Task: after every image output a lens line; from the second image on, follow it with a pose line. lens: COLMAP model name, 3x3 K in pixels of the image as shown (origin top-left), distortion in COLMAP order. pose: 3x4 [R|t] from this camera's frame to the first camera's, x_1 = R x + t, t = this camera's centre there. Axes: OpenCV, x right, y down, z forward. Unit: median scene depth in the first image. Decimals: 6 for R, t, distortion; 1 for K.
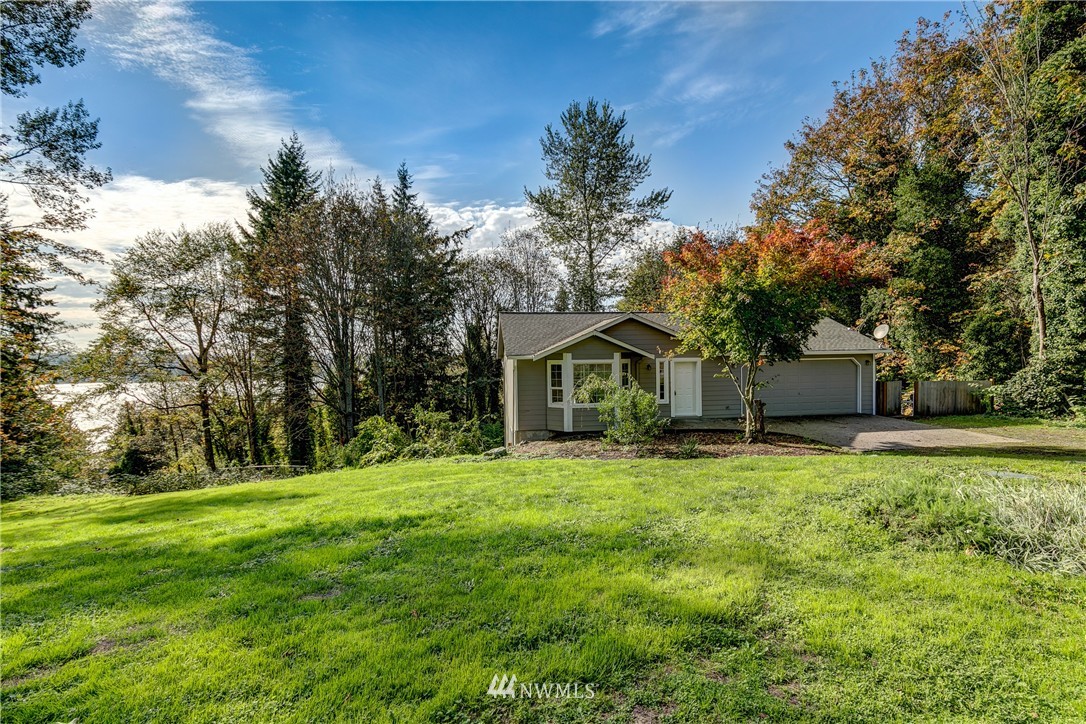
lens RADIAL K [[498.6, 0, 543.0], [0, 498.6, 362.0], [0, 0, 1]] dist [-0.014332, -0.000747]
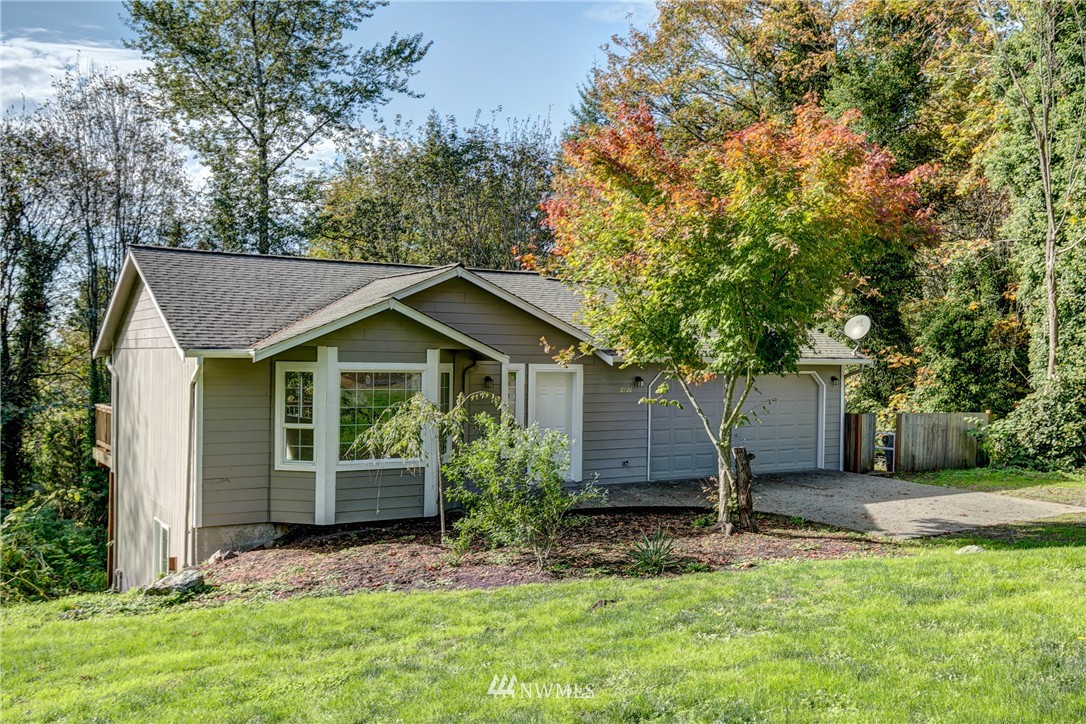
lens RADIAL K [[970.4, 0, 544.7], [0, 970.4, 353.0], [0, 0, 1]] dist [-0.002694, -0.007408]
pose [[0.907014, 0.029713, 0.420050, -0.122143], [-0.020384, 0.999436, -0.026681, 0.006158], [-0.420606, 0.015638, 0.907109, 0.120410]]
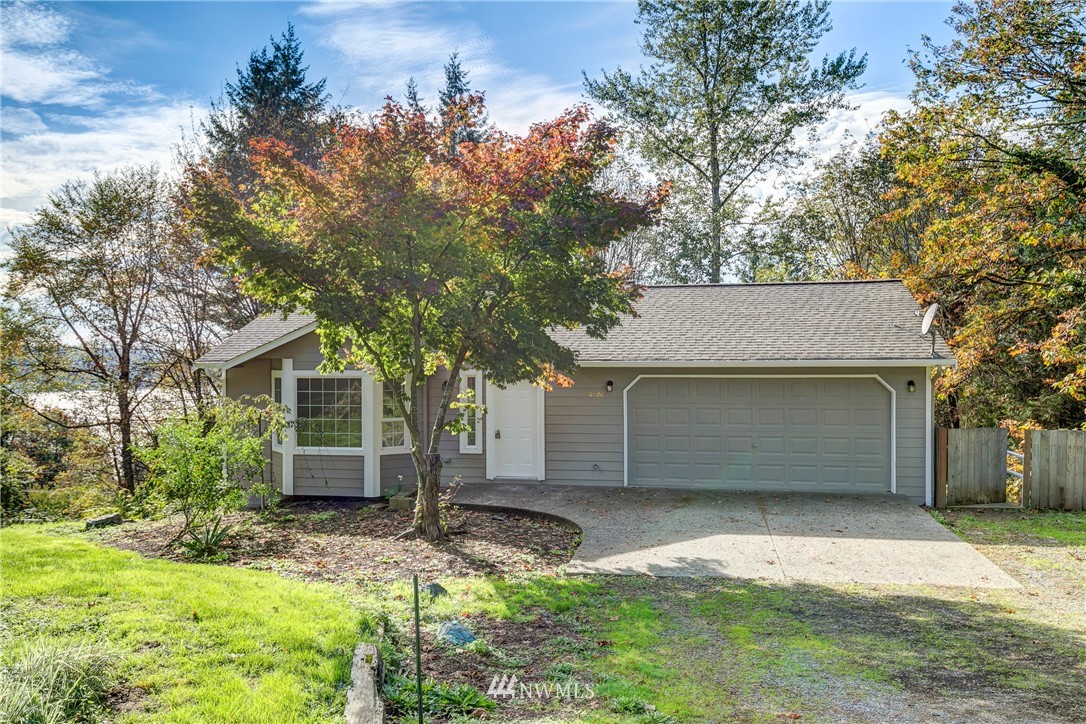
lens RADIAL K [[821.9, 0, 543.0], [0, 821.9, 362.0], [0, 0, 1]] dist [-0.002960, -0.001020]
pose [[0.950638, 0.010934, -0.310109, 0.565233], [-0.013375, 0.999894, -0.005743, -0.011432], [0.310013, 0.009607, 0.950684, 0.161740]]
